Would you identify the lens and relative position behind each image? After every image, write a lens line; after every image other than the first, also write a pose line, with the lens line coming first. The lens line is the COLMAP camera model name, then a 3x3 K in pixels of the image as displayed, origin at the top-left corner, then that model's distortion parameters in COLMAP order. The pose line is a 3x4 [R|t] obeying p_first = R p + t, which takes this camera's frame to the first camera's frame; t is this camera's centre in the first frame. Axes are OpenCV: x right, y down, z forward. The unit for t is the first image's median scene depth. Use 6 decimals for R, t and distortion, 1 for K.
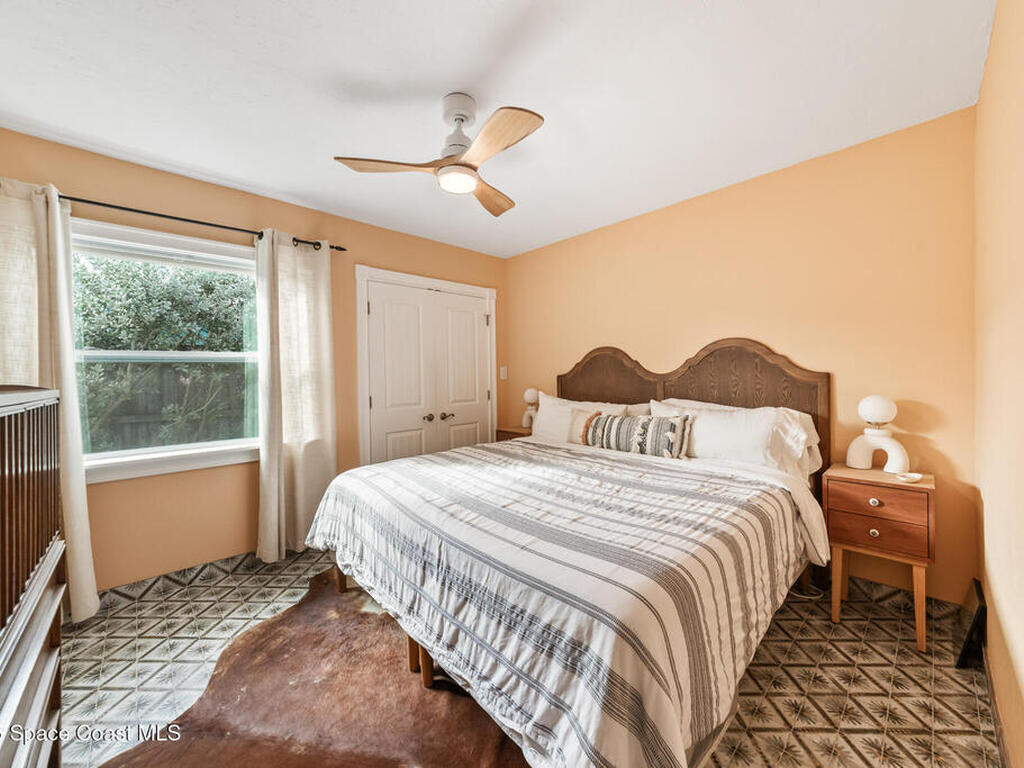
lens RADIAL K [[409.2, 0, 518.9], [0, 409.2, 381.5], [0, 0, 1]] dist [-0.003169, 0.001151]
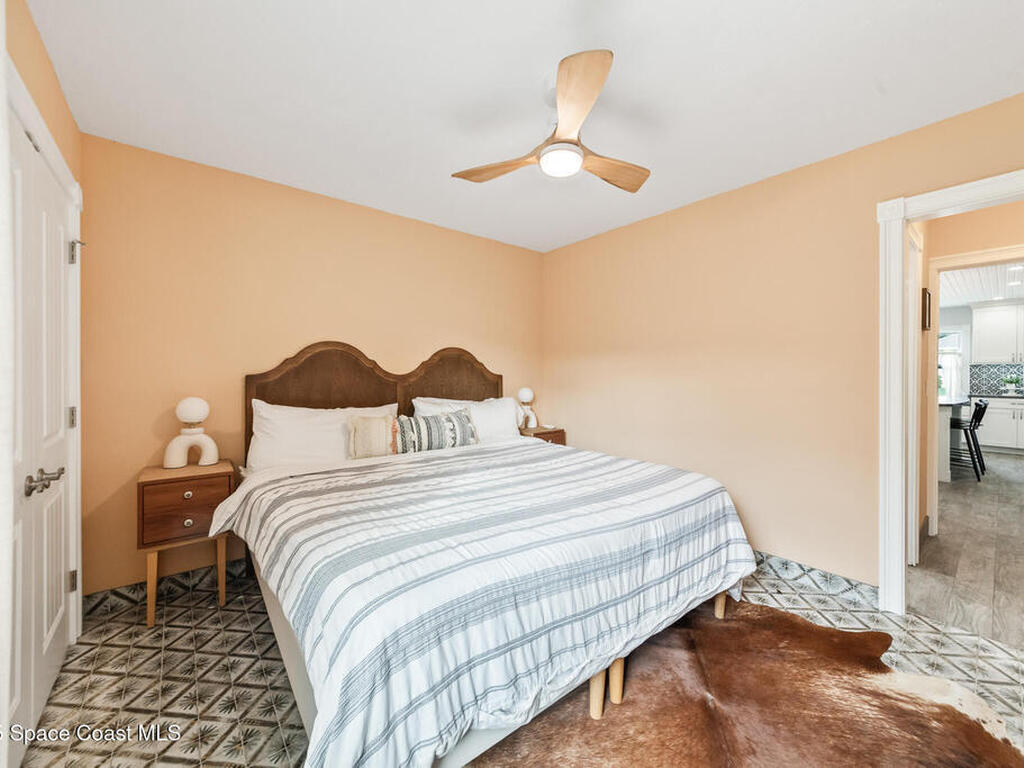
lens RADIAL K [[409.2, 0, 515.1], [0, 409.2, 375.6], [0, 0, 1]] dist [-0.003169, 0.001151]
pose [[0.046182, 0.009066, 0.998892, -0.677139], [0.012075, 0.999881, -0.009633, -0.003043], [-0.998860, 0.012507, 0.046067, 0.655720]]
